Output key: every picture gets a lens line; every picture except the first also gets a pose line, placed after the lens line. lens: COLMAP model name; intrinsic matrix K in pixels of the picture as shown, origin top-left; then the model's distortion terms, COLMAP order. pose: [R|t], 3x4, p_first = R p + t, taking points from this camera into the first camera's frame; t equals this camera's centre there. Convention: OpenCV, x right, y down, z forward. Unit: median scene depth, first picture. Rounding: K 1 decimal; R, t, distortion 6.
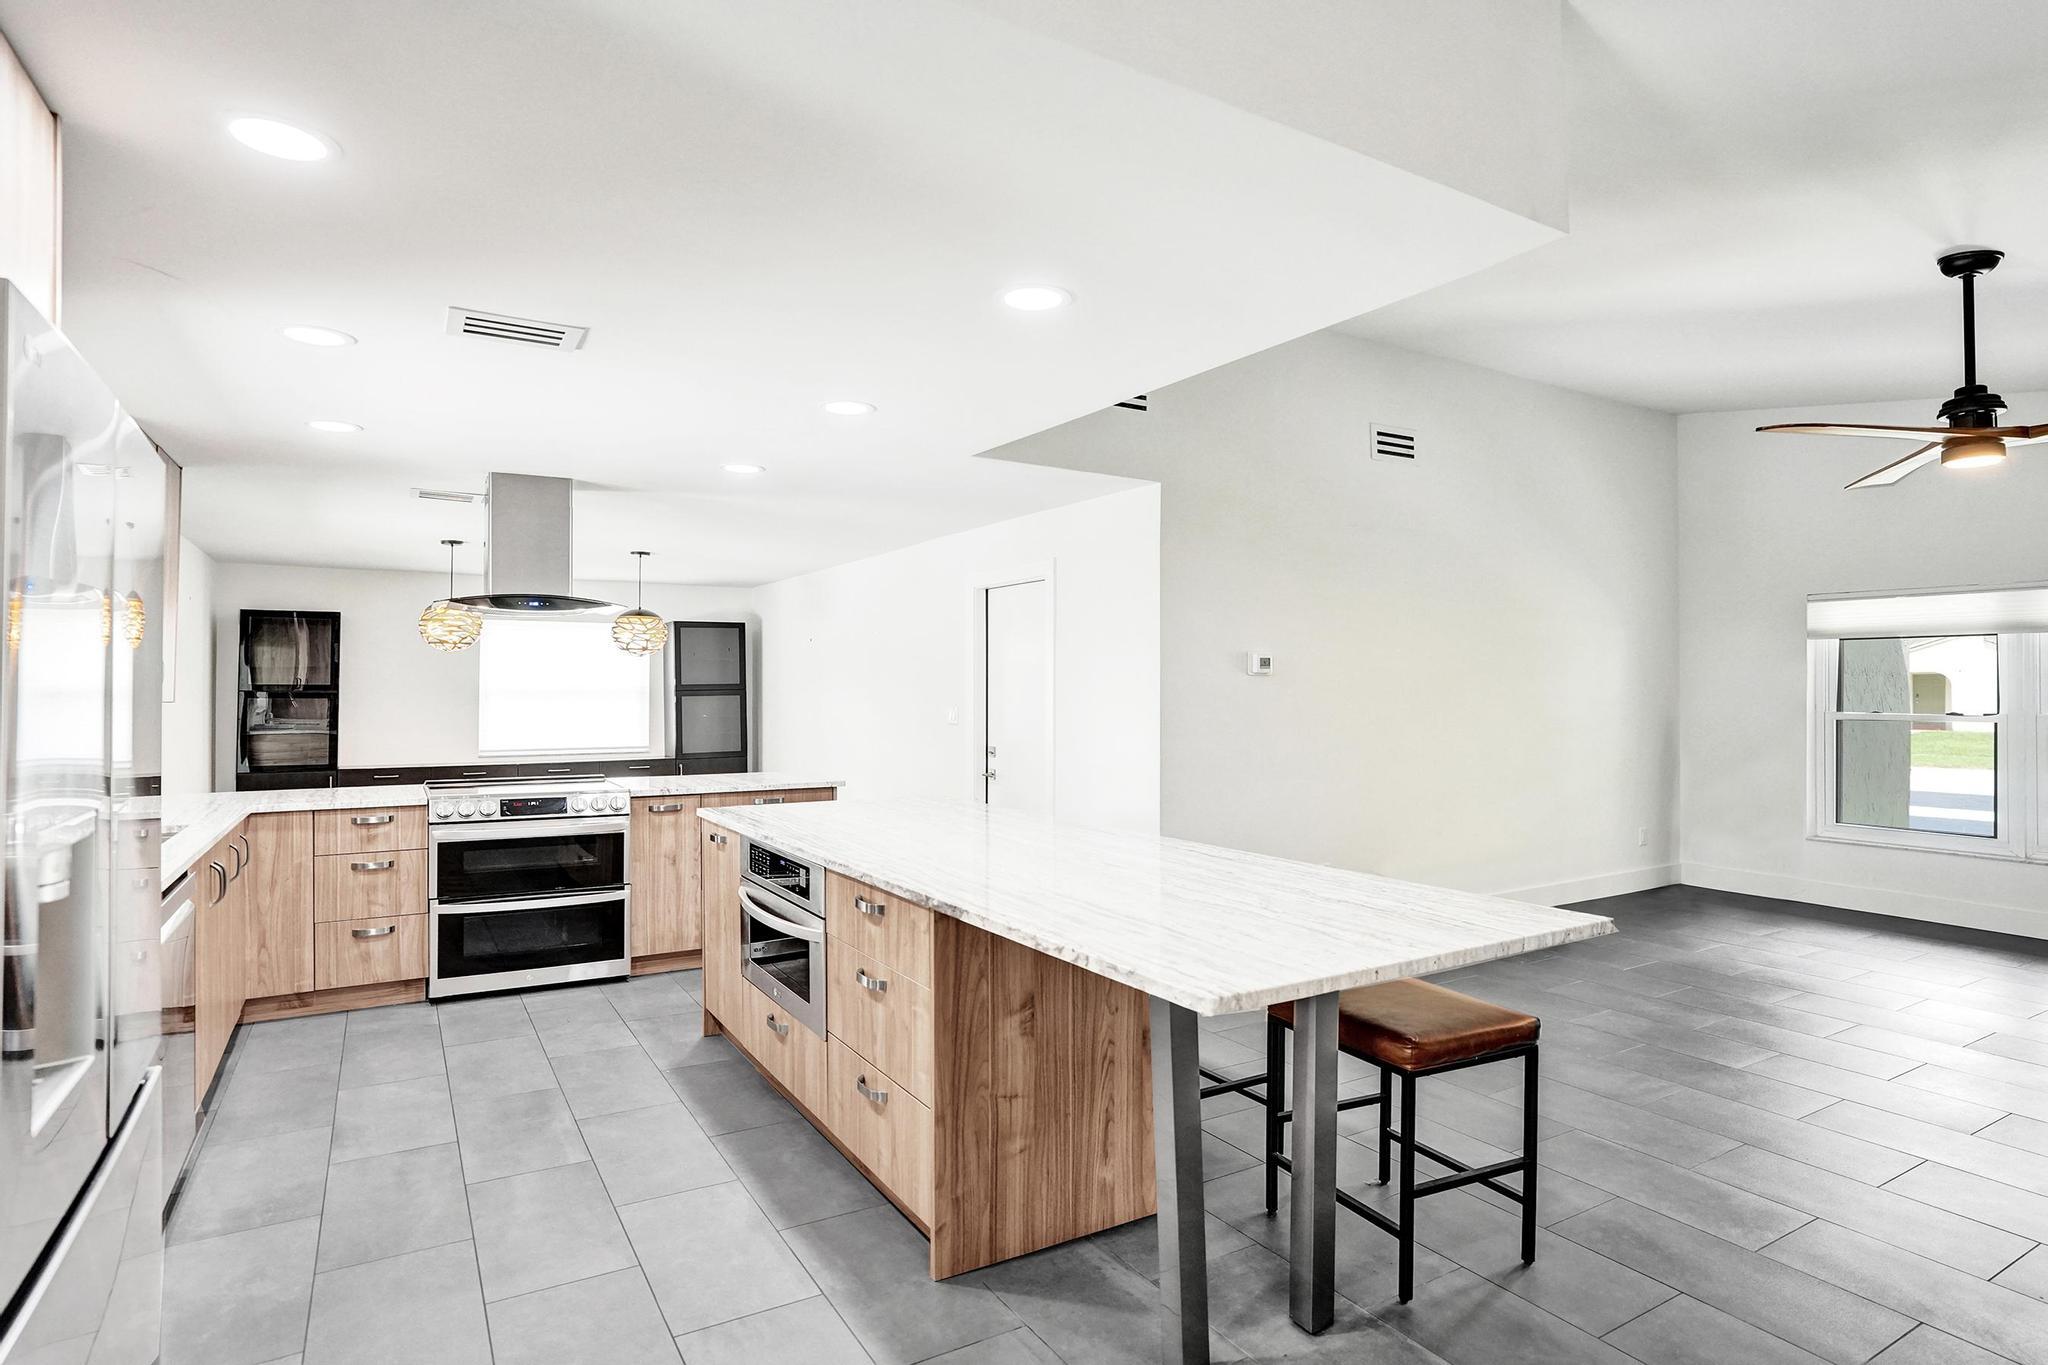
lens RADIAL K [[1067.3, 0, 1018.9], [0, 1067.3, 686.3], [0, 0, 1]] dist [-0.059602, 0.022091]
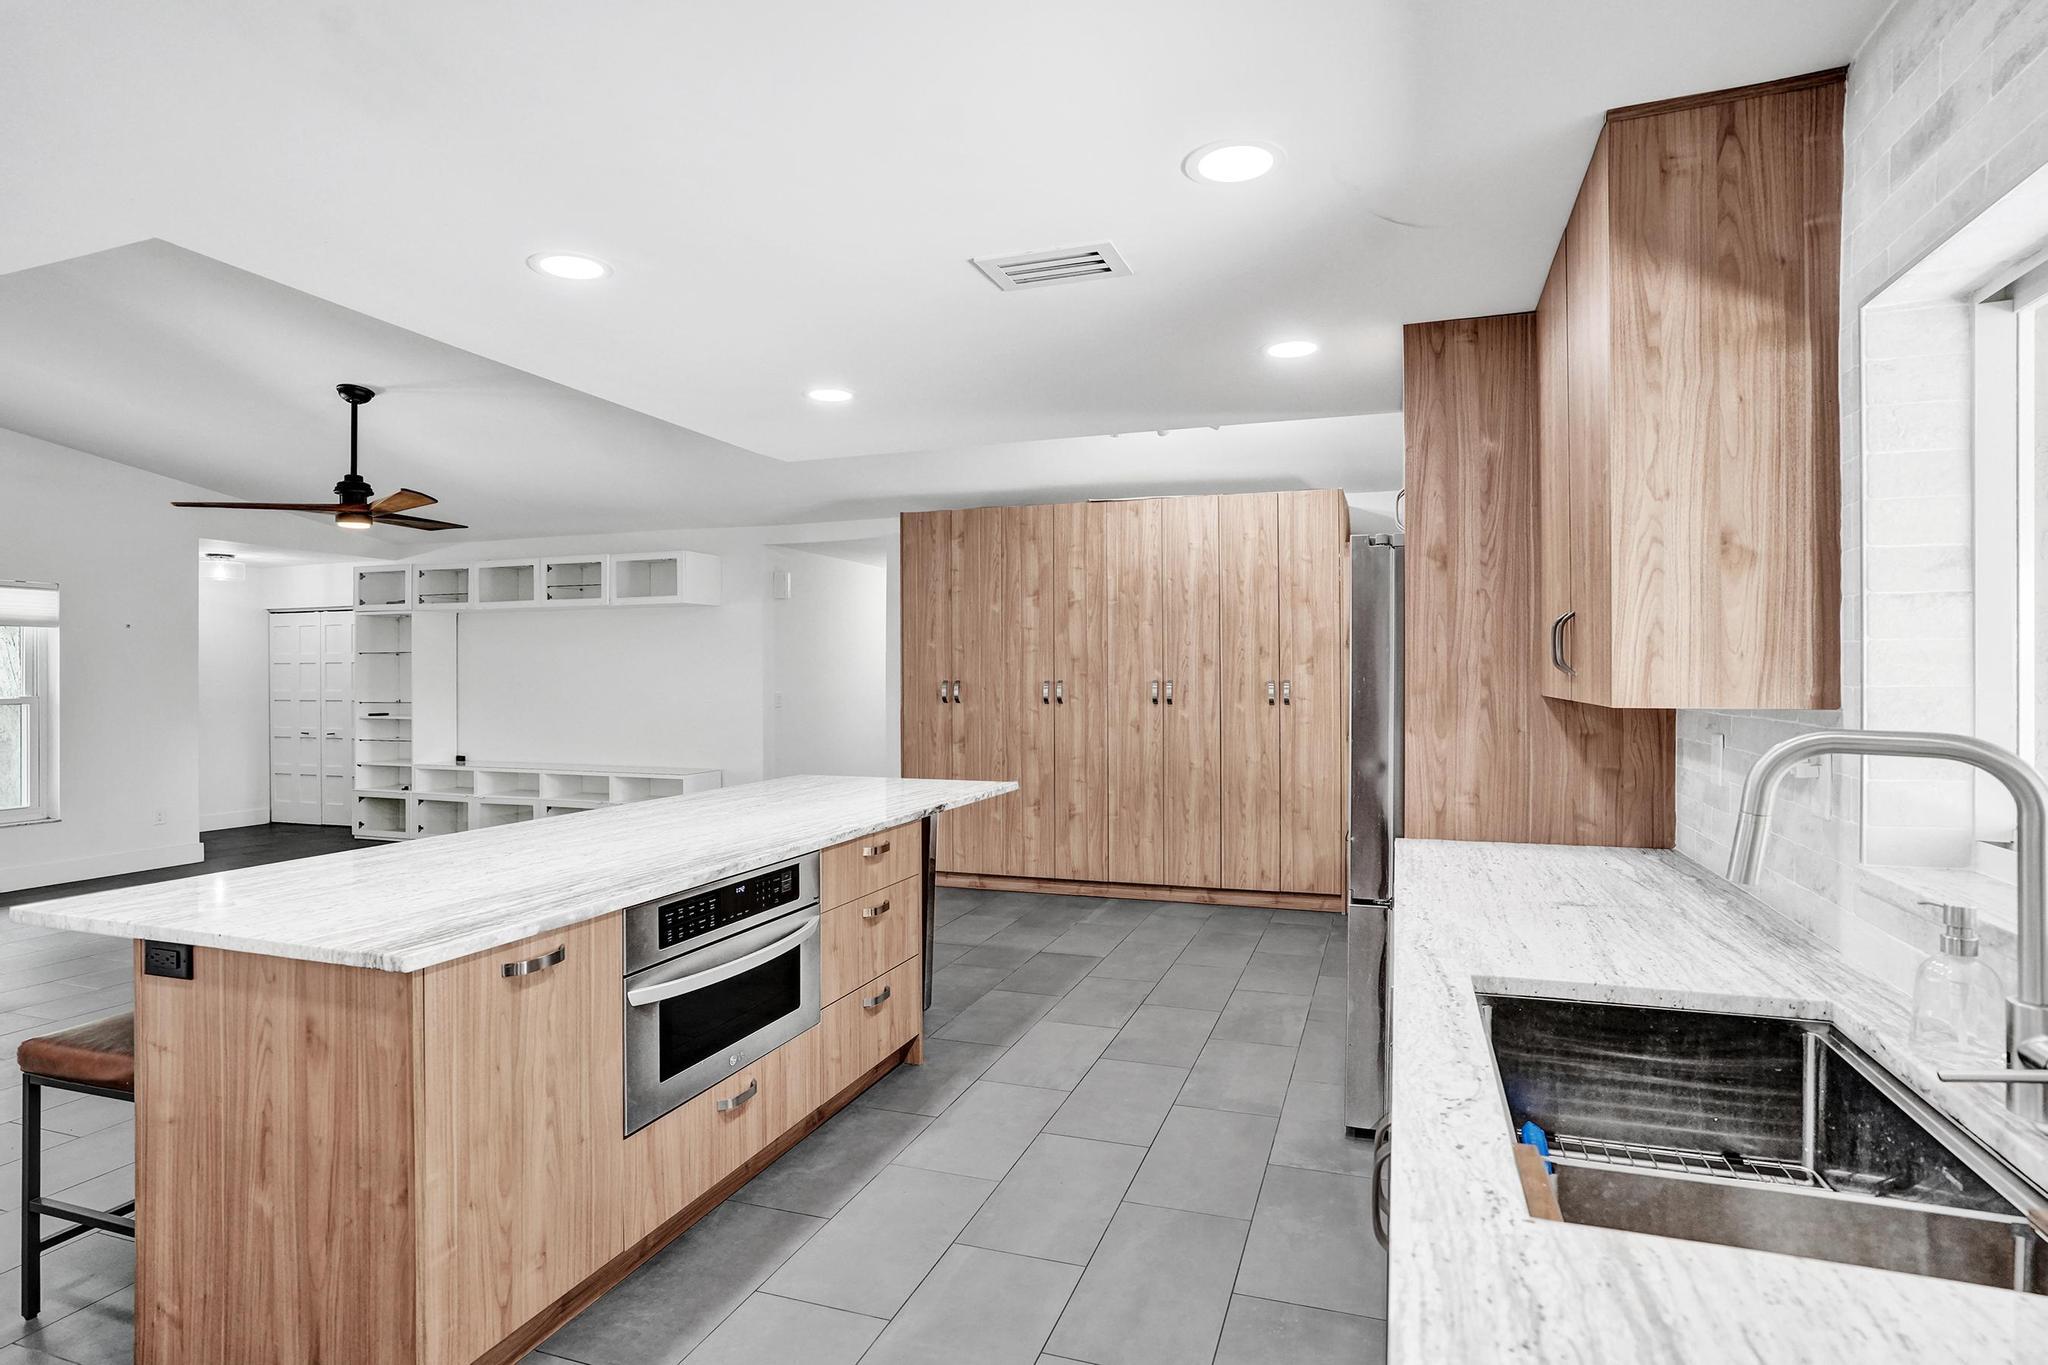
lens RADIAL K [[1067.3, 0, 1033.0], [0, 1067.3, 672.2], [0, 0, 1]] dist [-0.059602, 0.022091]
pose [[-0.646228, 0.002396, 0.763141, -1.048422], [-0.002219, 0.999985, -0.005020, 0.003024], [-0.763142, -0.004937, -0.646213, 1.441186]]
